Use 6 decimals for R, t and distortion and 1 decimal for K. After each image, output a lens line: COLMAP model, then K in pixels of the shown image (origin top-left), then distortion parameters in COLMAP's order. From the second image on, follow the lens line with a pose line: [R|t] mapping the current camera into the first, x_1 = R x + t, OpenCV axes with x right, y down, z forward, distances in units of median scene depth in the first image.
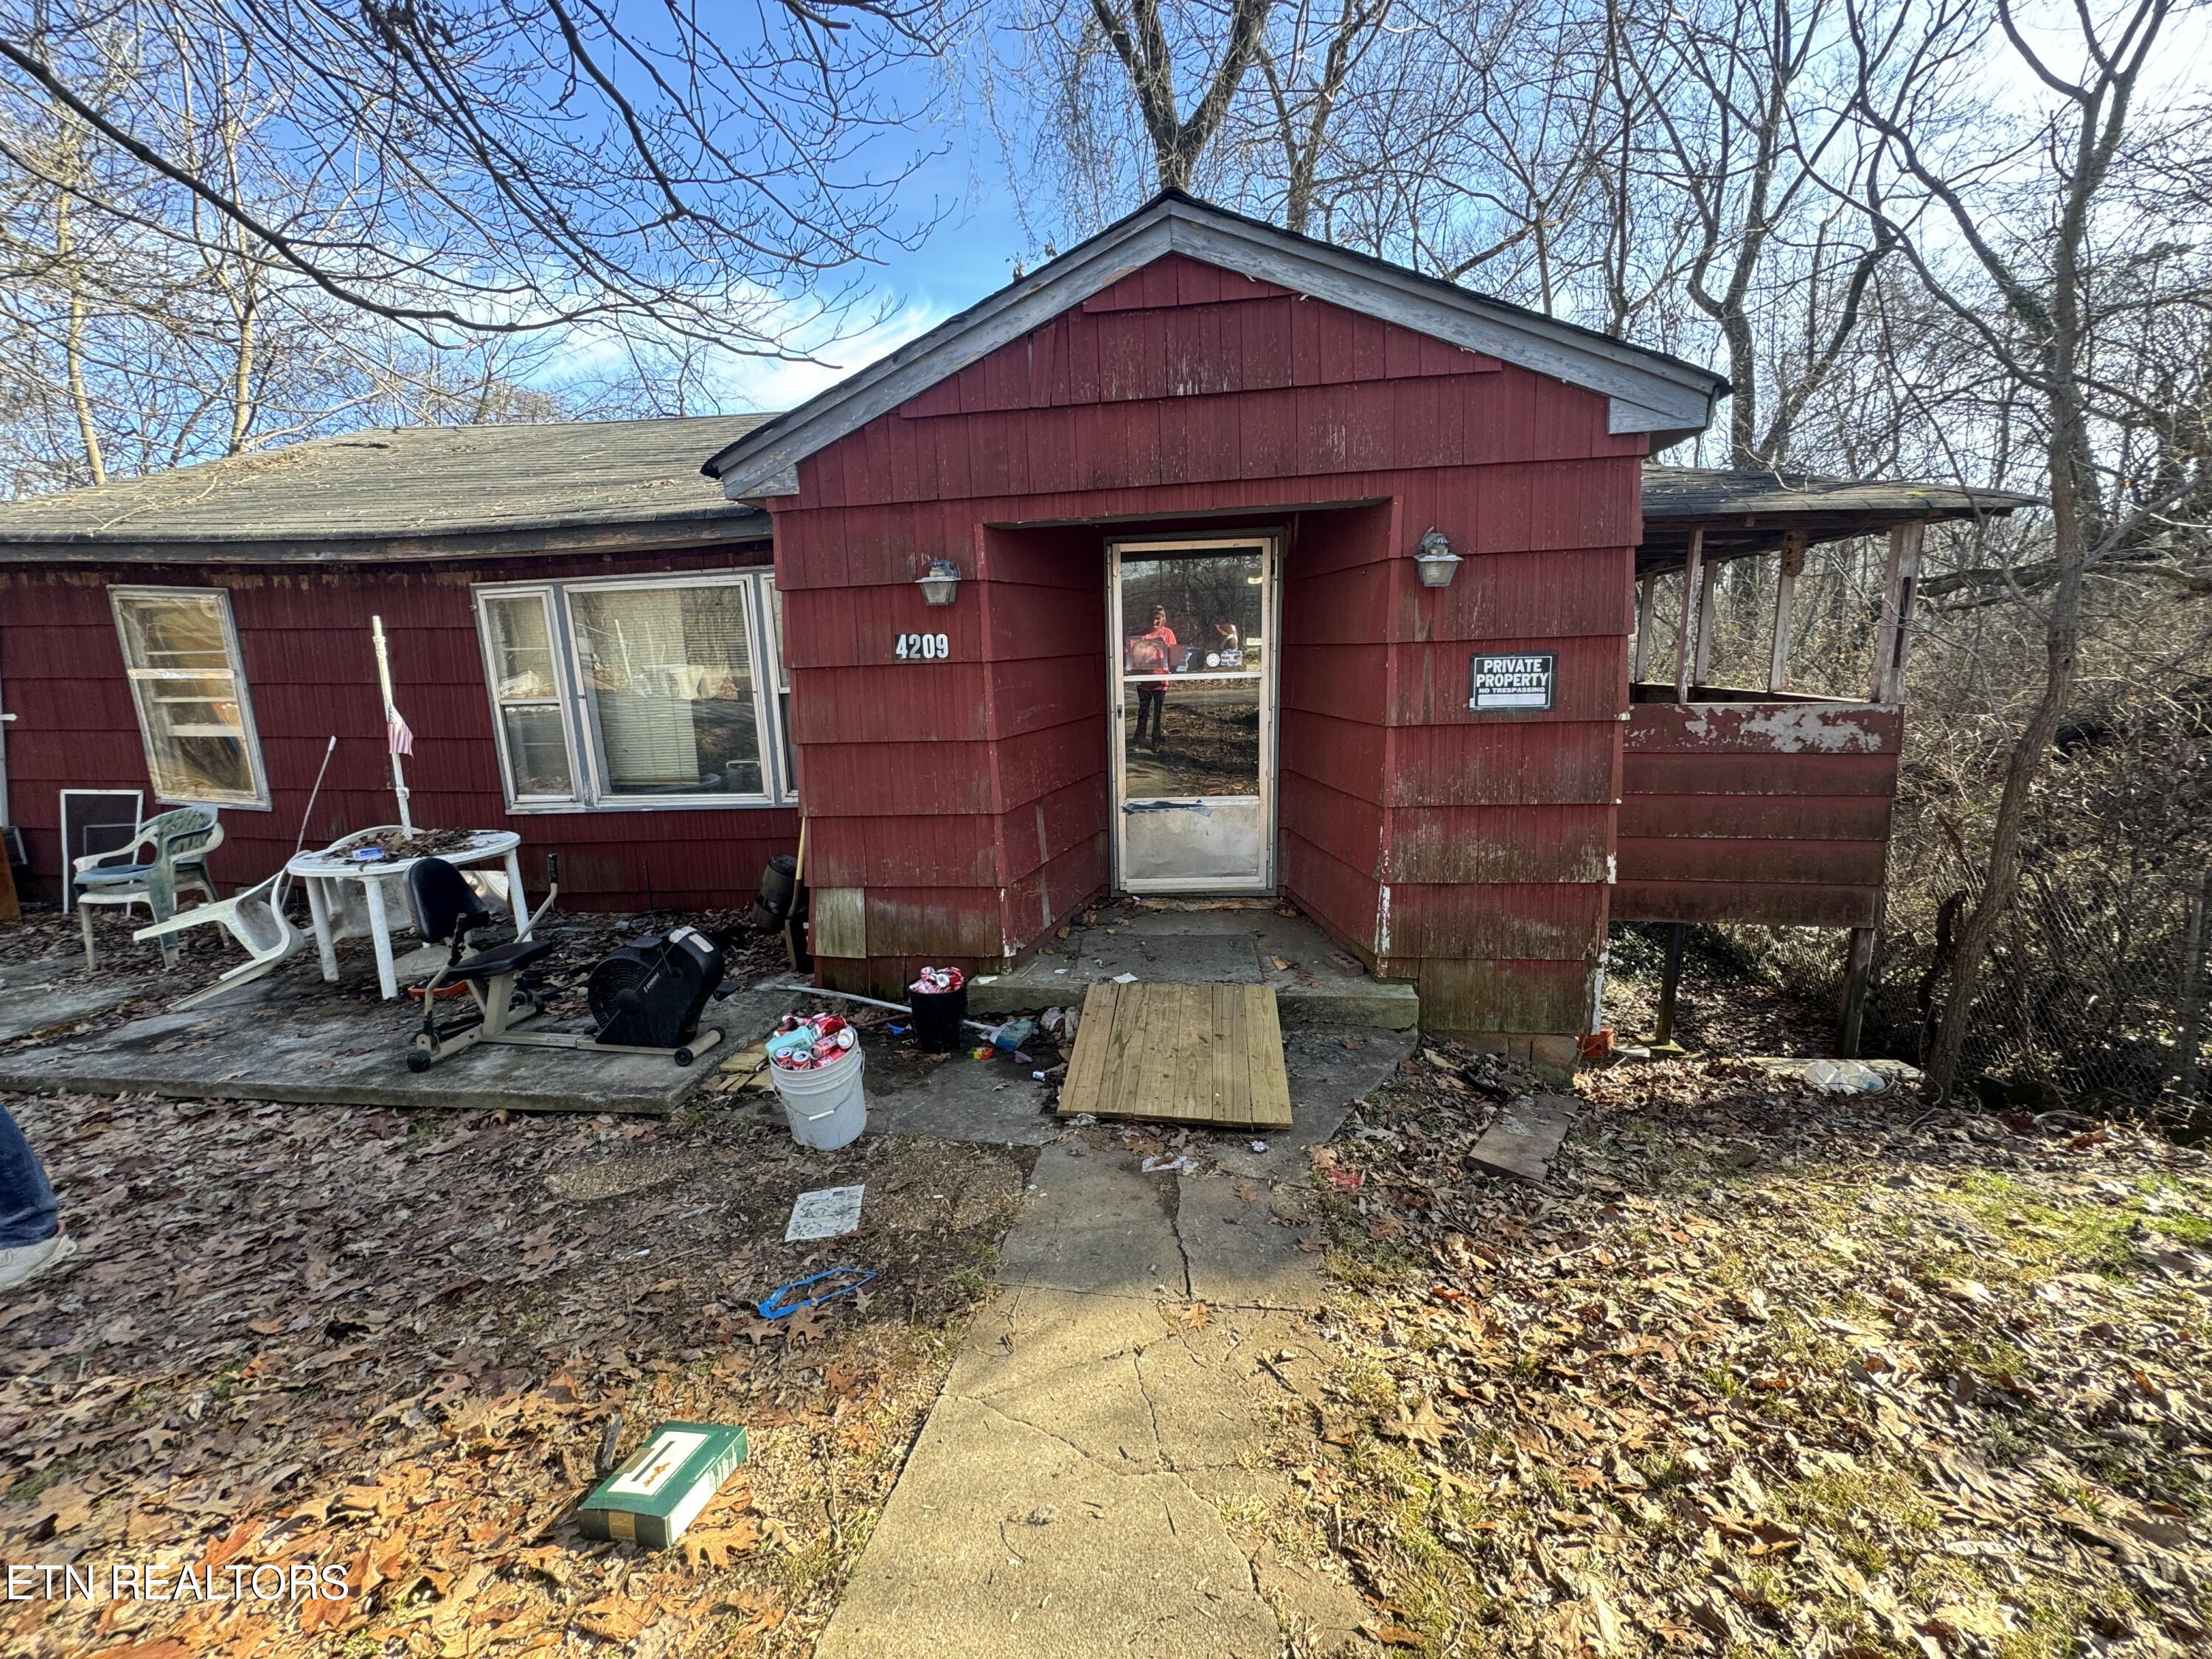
lens RADIAL K [[886.4, 0, 1104.6], [0, 886.4, 823.6], [0, 0, 1]] dist [0.000217, 0.000003]
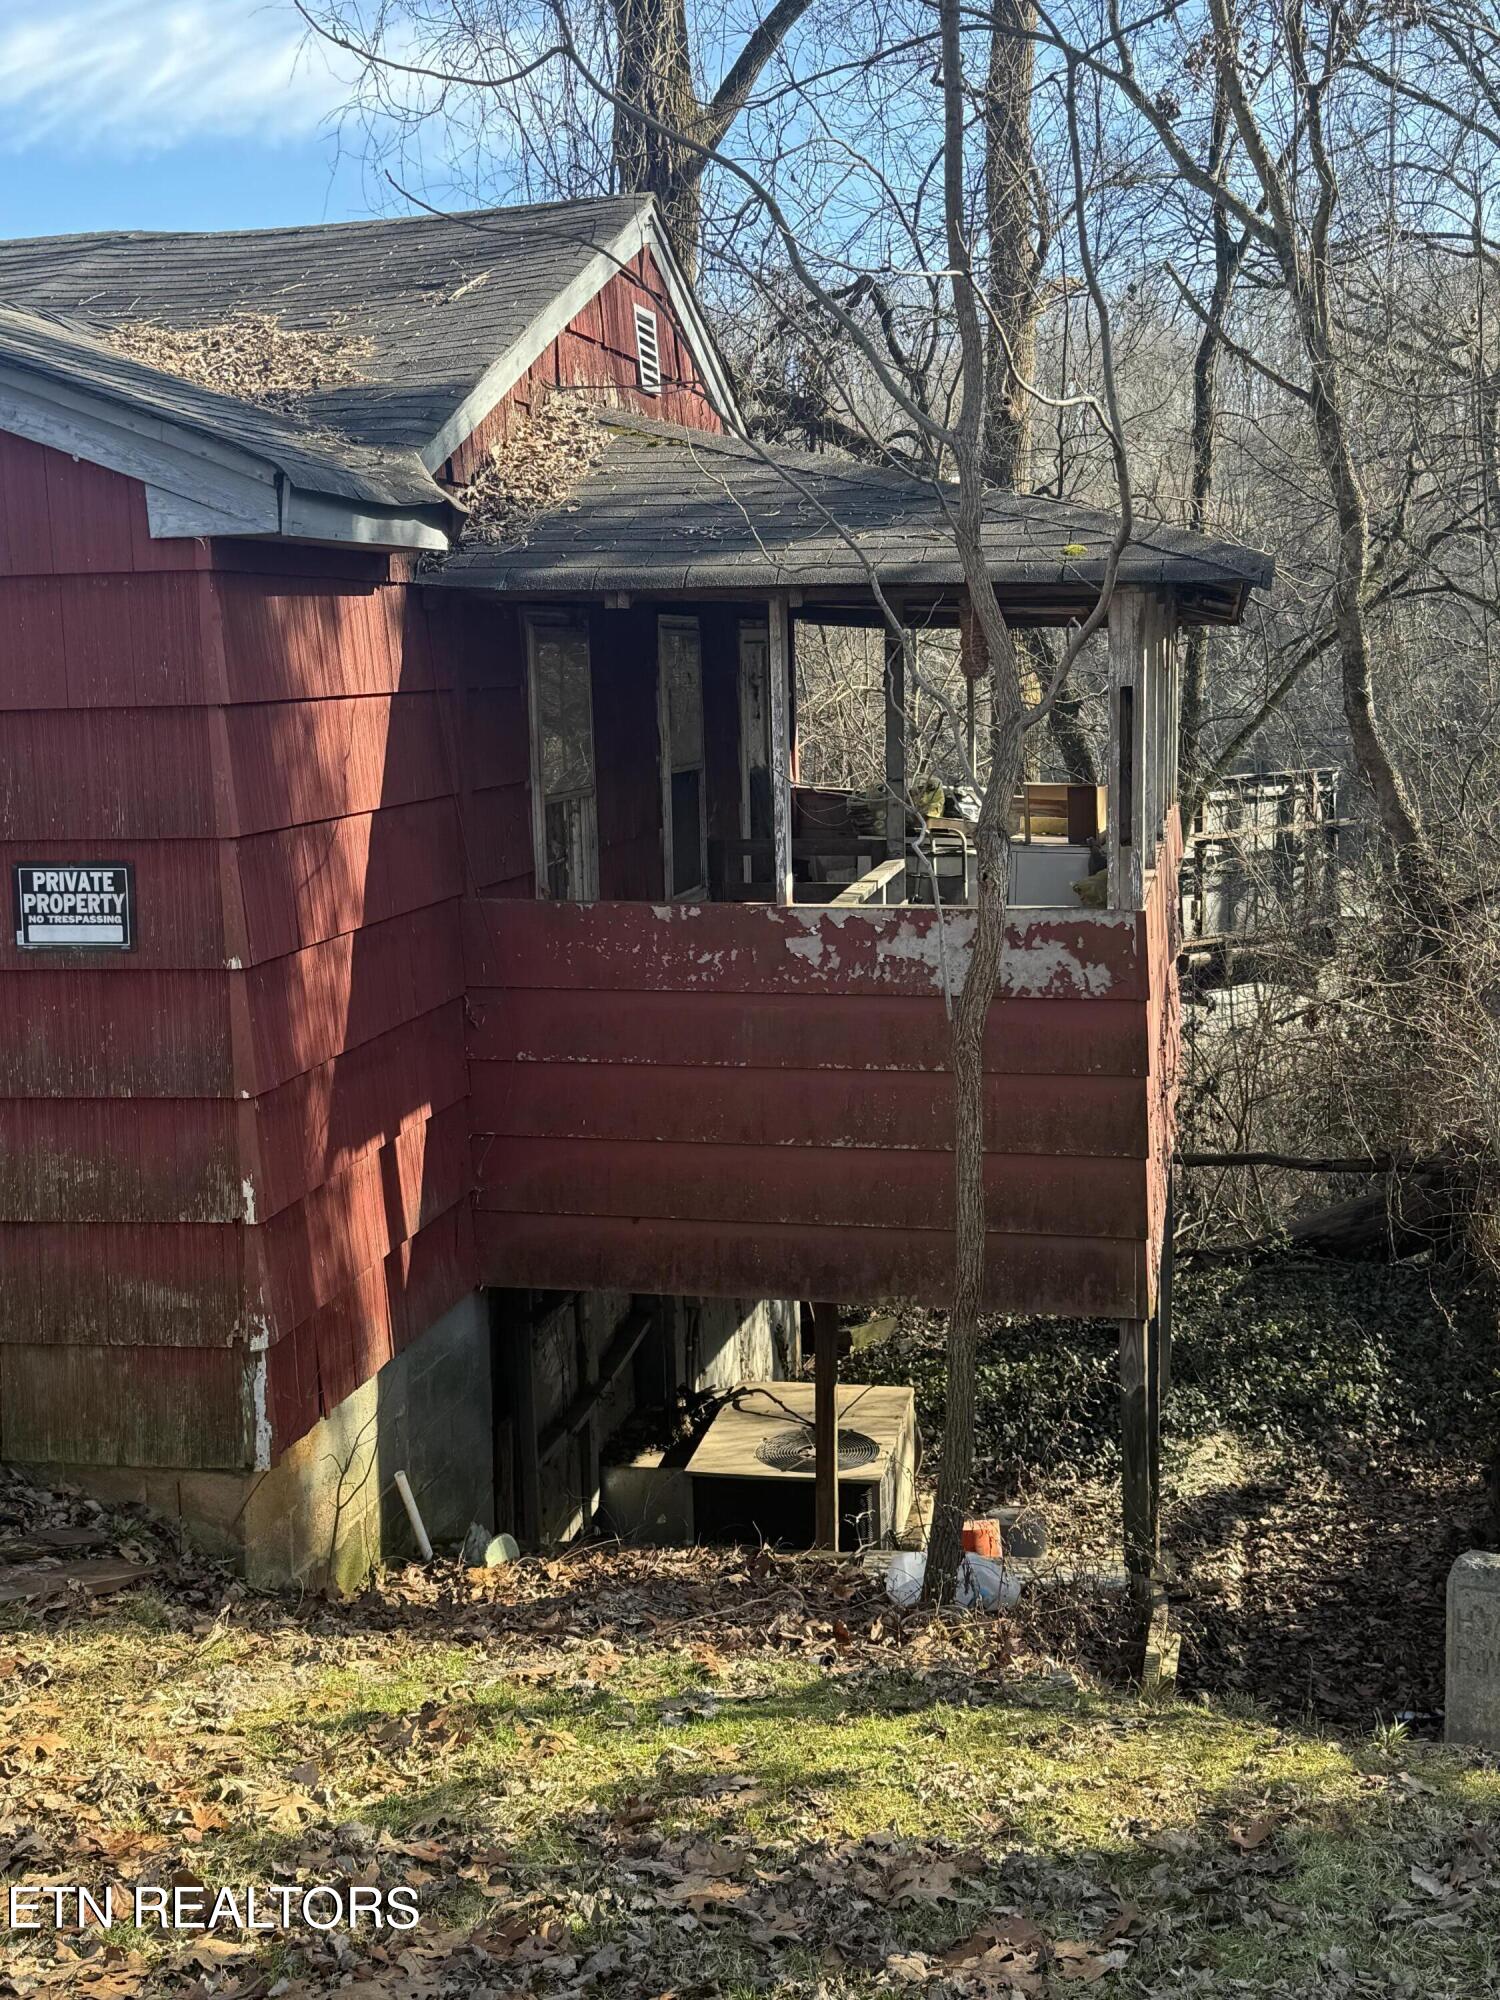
lens RADIAL K [[2306.0, 0, 751.0], [0, 2306.0, 1003.3], [0, 0, 1]] dist [0.115486, 0.000000]
pose [[0.998118, 0.009367, -0.060599, 1.041533], [-0.011053, 0.999559, -0.027554, -0.048700], [0.060314, 0.028172, 0.997782, -0.639597]]
